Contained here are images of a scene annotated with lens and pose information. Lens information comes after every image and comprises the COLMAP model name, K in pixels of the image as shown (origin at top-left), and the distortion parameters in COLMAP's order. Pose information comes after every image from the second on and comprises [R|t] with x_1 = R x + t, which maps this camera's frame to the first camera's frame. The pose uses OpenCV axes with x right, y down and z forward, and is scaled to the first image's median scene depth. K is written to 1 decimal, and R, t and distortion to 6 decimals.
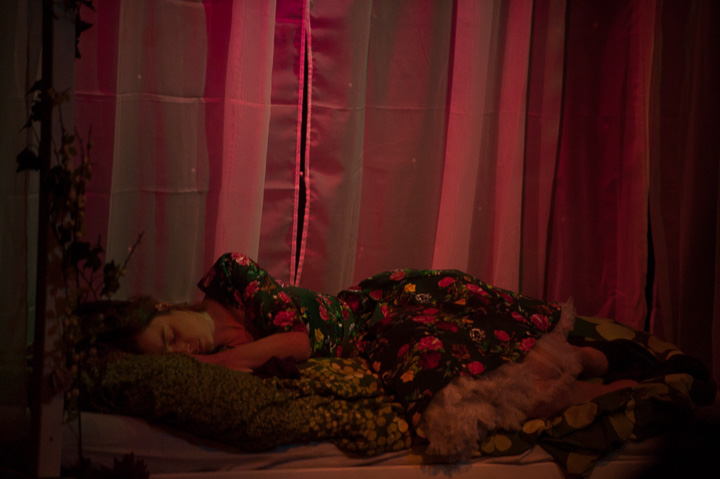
lens RADIAL K [[4681.9, 0, 401.1], [0, 4681.9, 241.1], [0, 0, 1]] dist [2.942070, -23.430010]
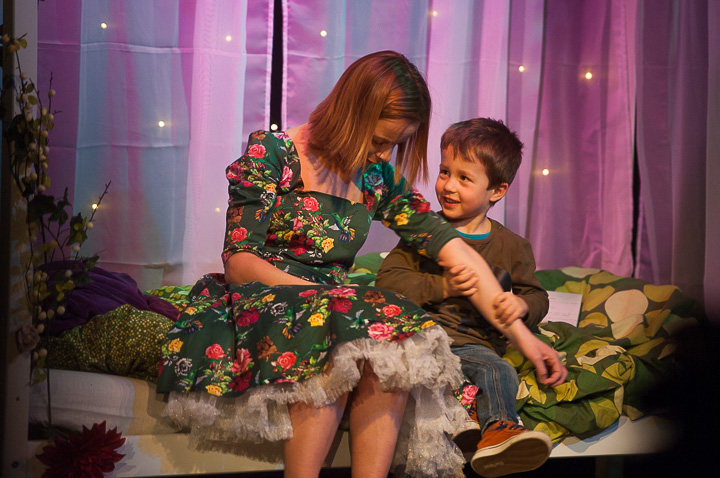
lens RADIAL K [[3784.4, 0, 412.4], [0, 3784.4, 238.1], [0, 0, 1]] dist [2.027350, 1.046073]
pose [[0.999464, -0.006476, 0.032076, -0.018503], [0.005854, 0.999793, 0.019474, -0.006263], [-0.032195, -0.019276, 0.999296, 0.214059]]
